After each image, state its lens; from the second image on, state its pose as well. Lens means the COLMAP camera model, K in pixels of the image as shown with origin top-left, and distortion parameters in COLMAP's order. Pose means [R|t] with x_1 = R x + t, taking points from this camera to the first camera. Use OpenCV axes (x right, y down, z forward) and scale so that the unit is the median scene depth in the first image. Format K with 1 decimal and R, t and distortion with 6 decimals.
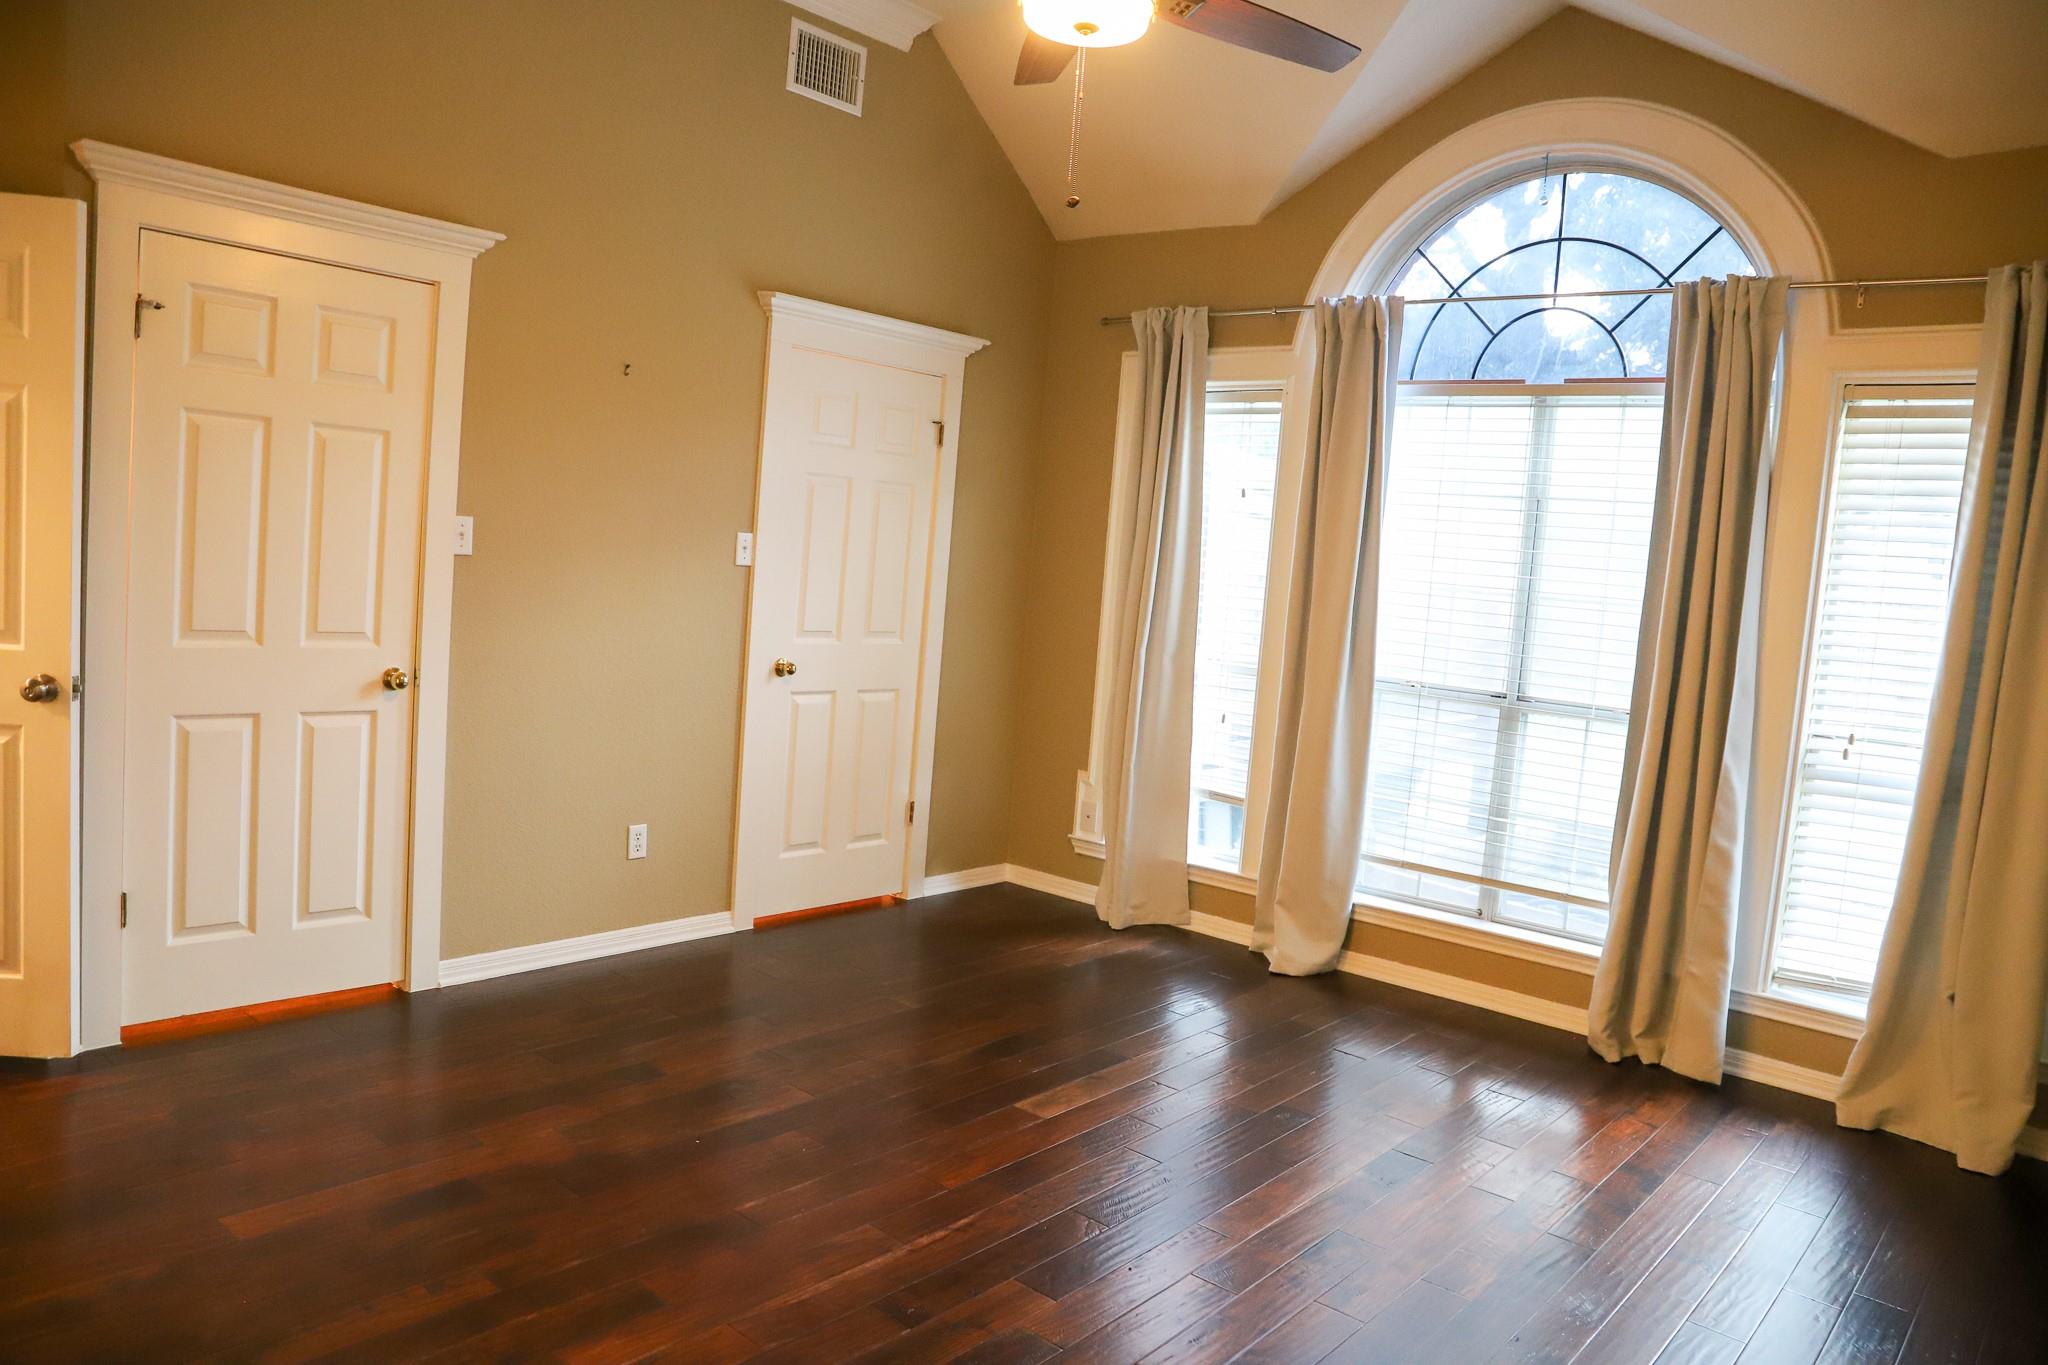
lens RADIAL K [[1405.6, 0, 1024.0], [0, 1405.6, 682.5], [0, 0, 1]] dist [-0.131600, 0.095220]
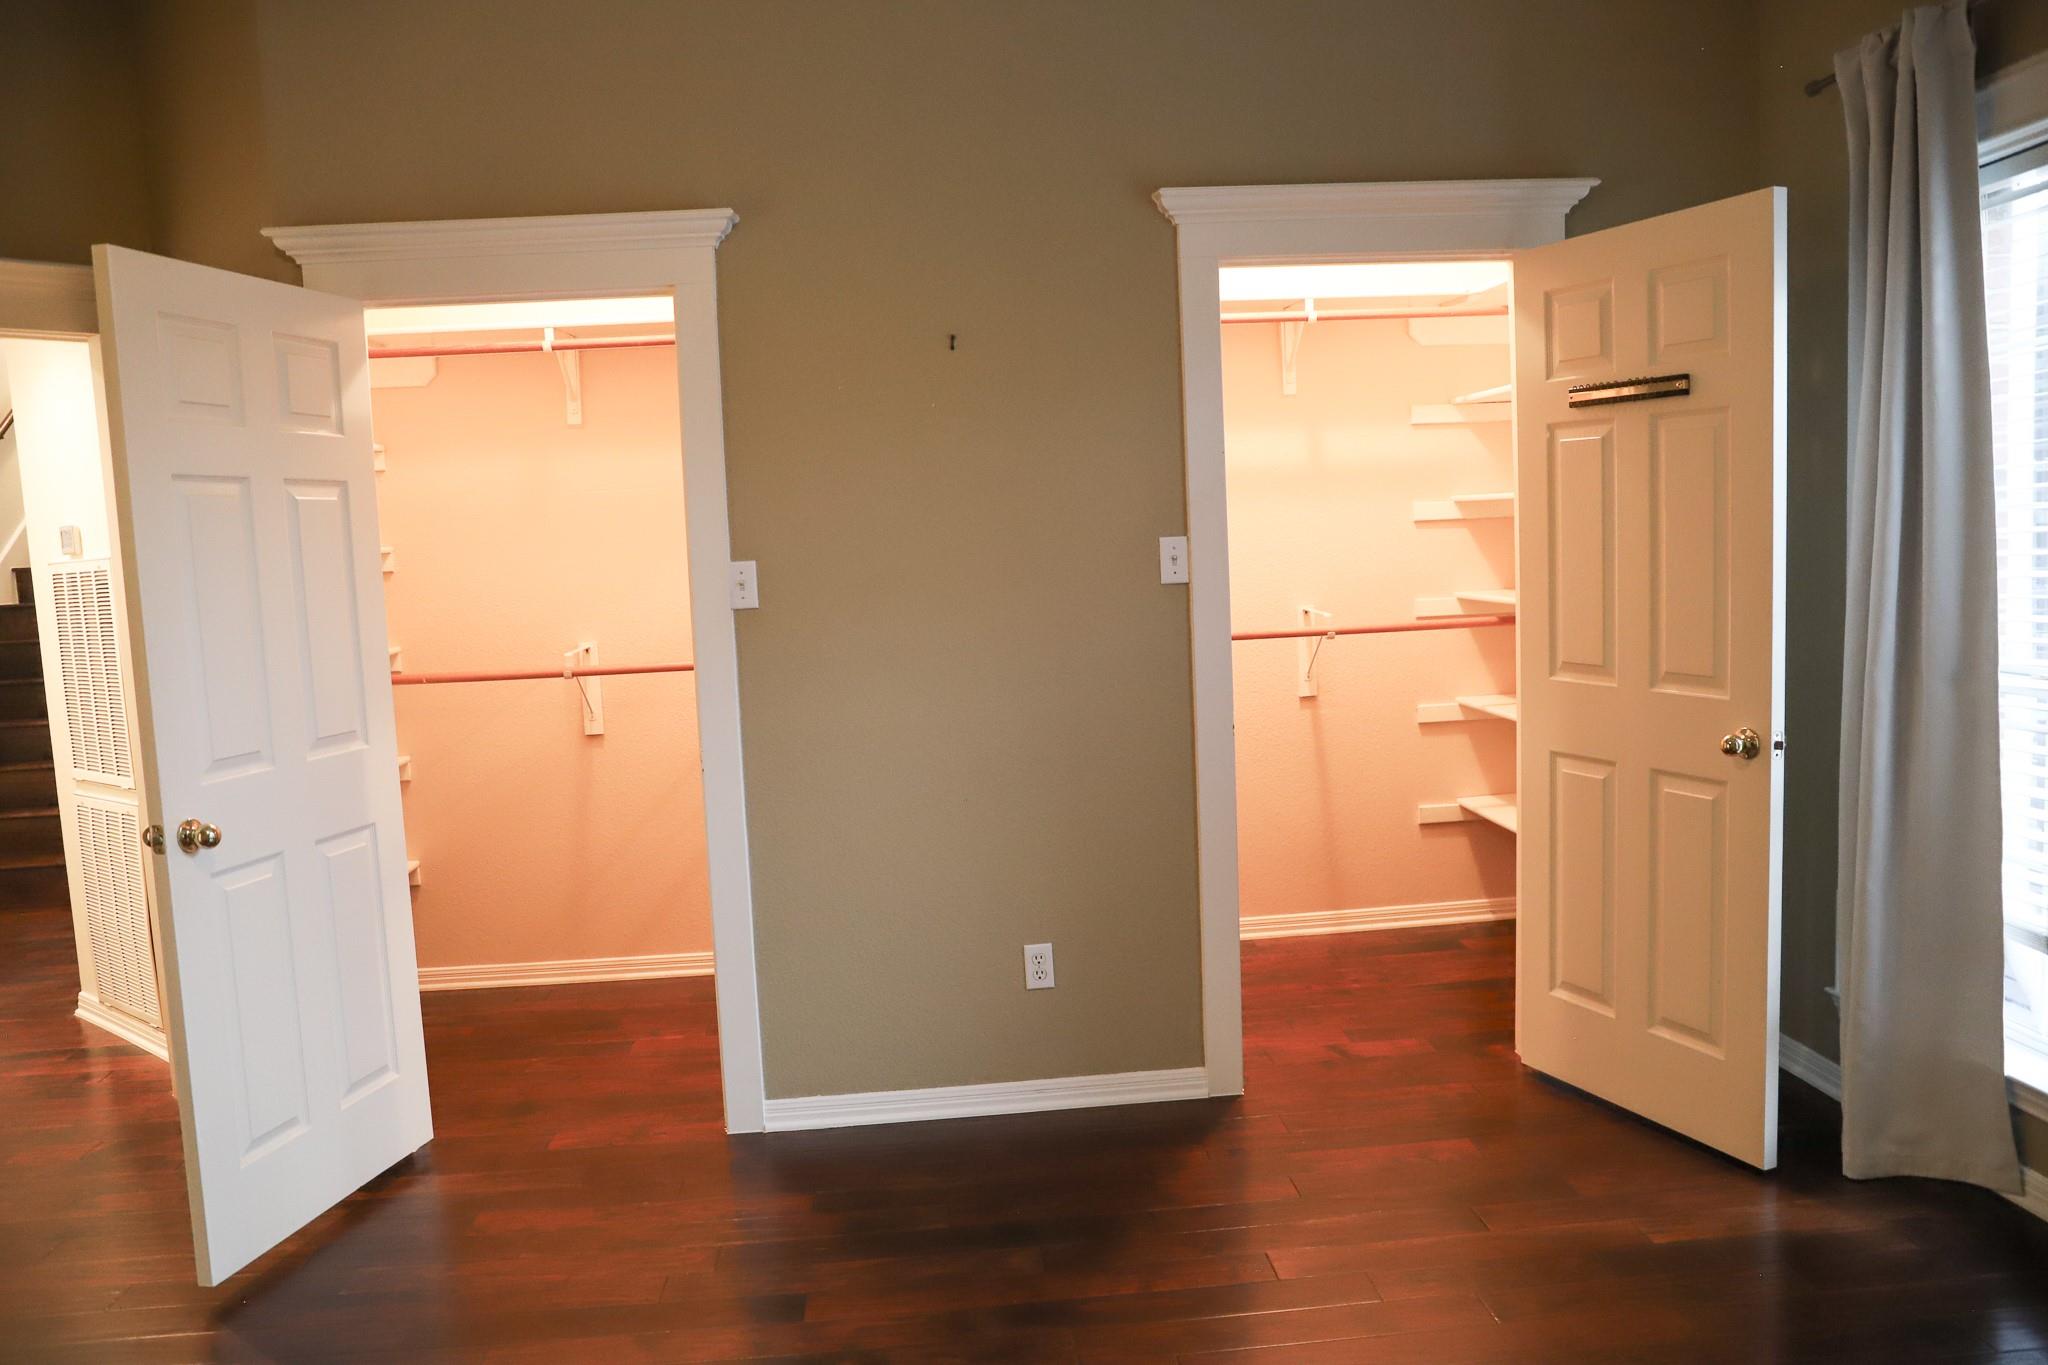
lens RADIAL K [[1576.1, 0, 1024.0], [0, 1576.1, 682.5], [0, 0, 1]] dist [-0.143005, 0.151033]
pose [[0.693927, -0.038251, -0.719029, 0.316909], [0.034292, 0.999210, -0.020061, -0.020541], [0.719228, -0.010736, 0.694691, 0.396555]]
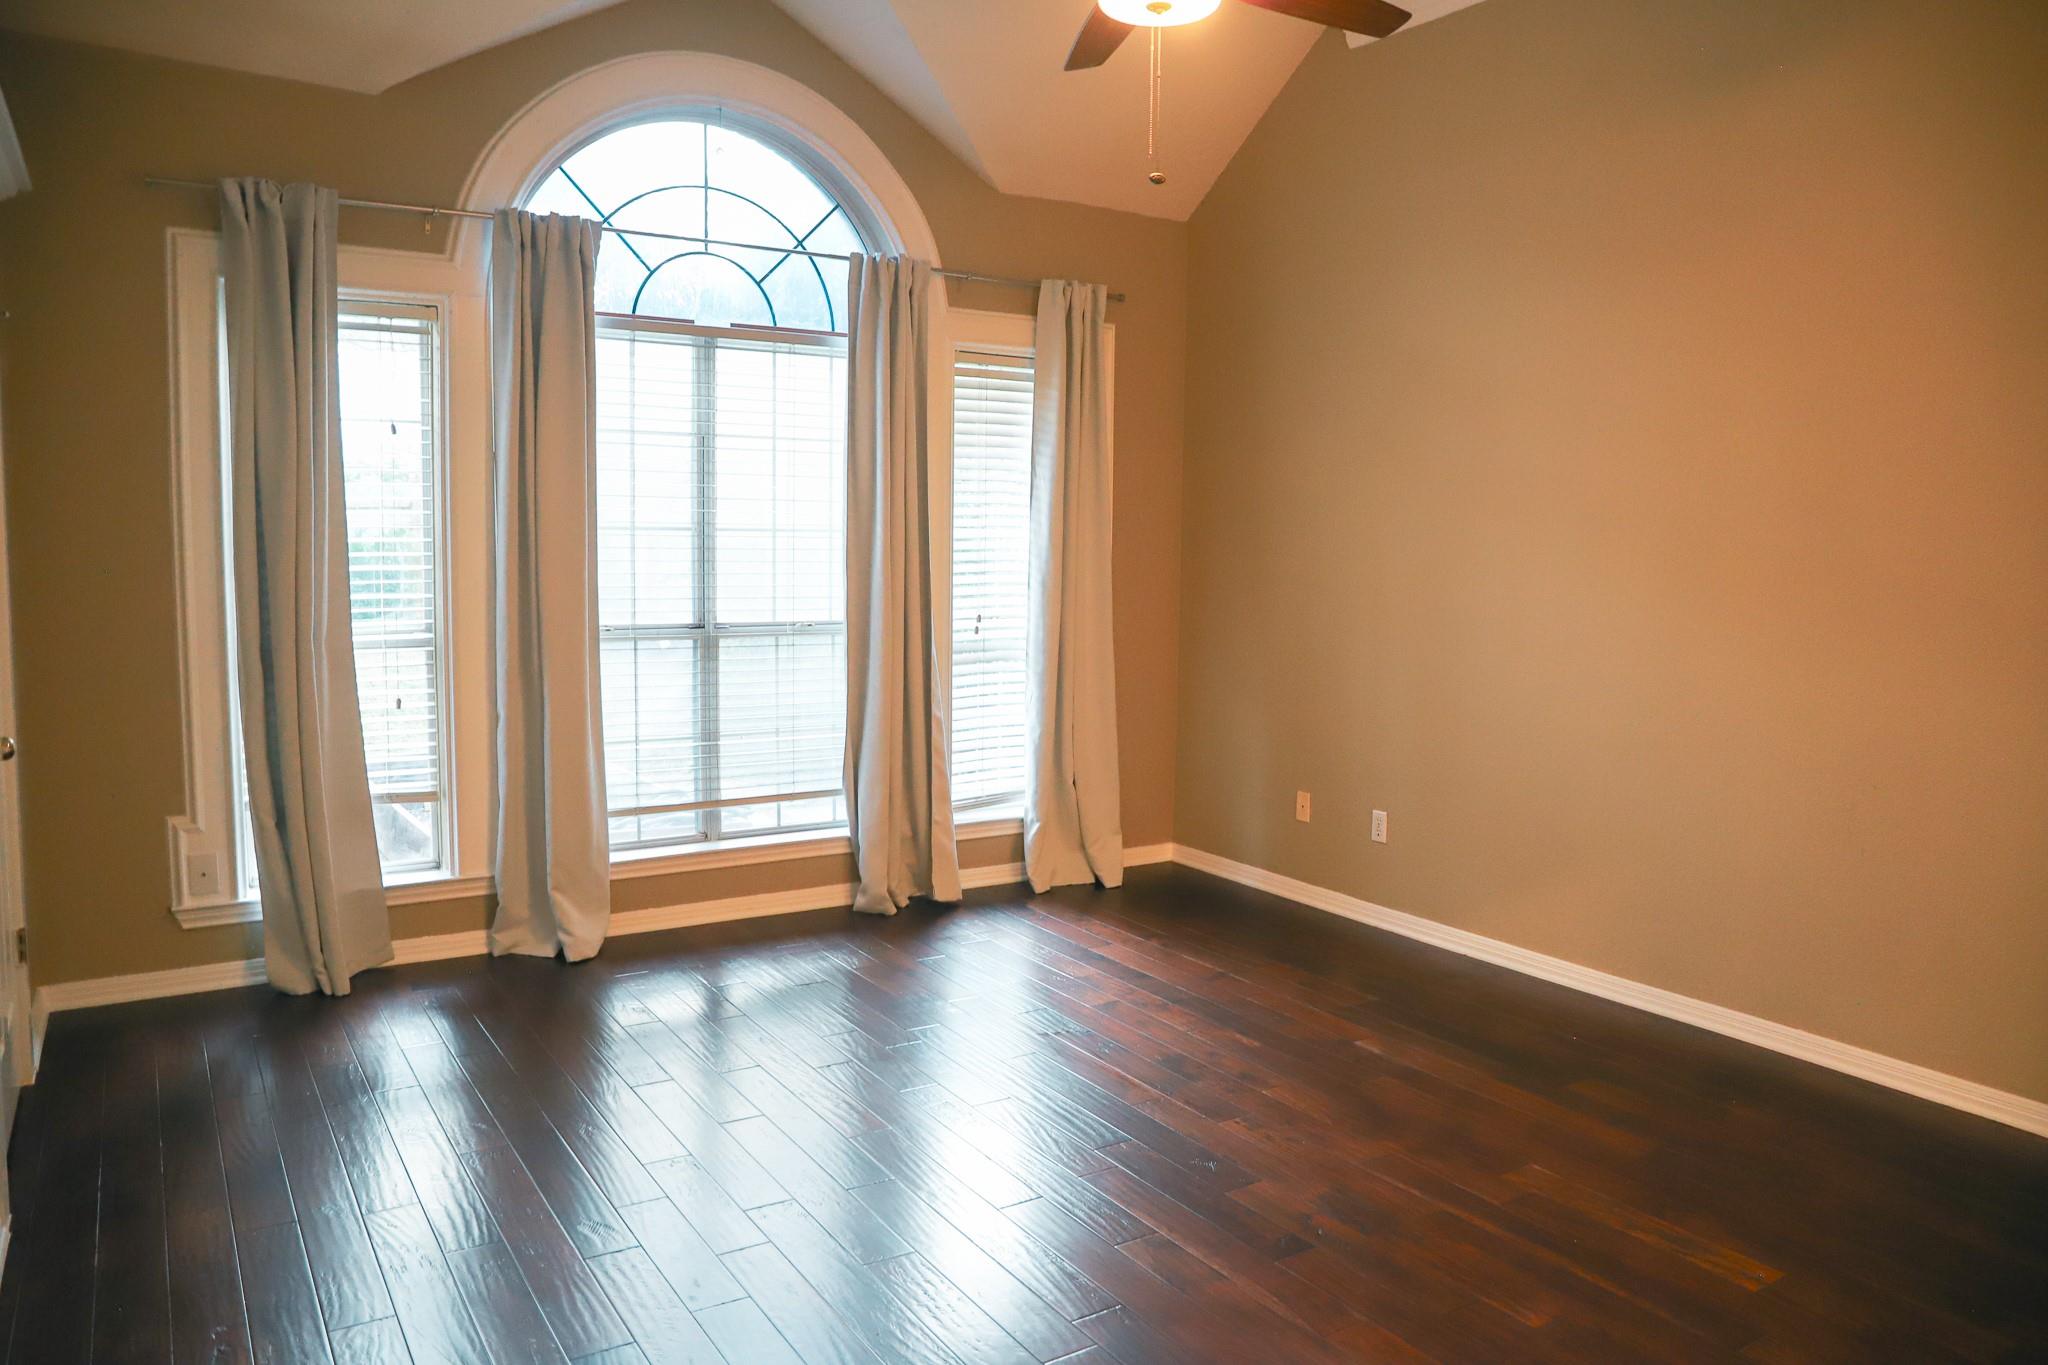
lens RADIAL K [[1405.6, 0, 1024.0], [0, 1405.6, 682.5], [0, 0, 1]] dist [-0.131600, 0.095220]
pose [[0.283166, -0.168630, 0.944130, -0.585456], [0.093719, 0.984575, 0.147745, -0.081254], [-0.954481, 0.046647, 0.294602, 0.462538]]
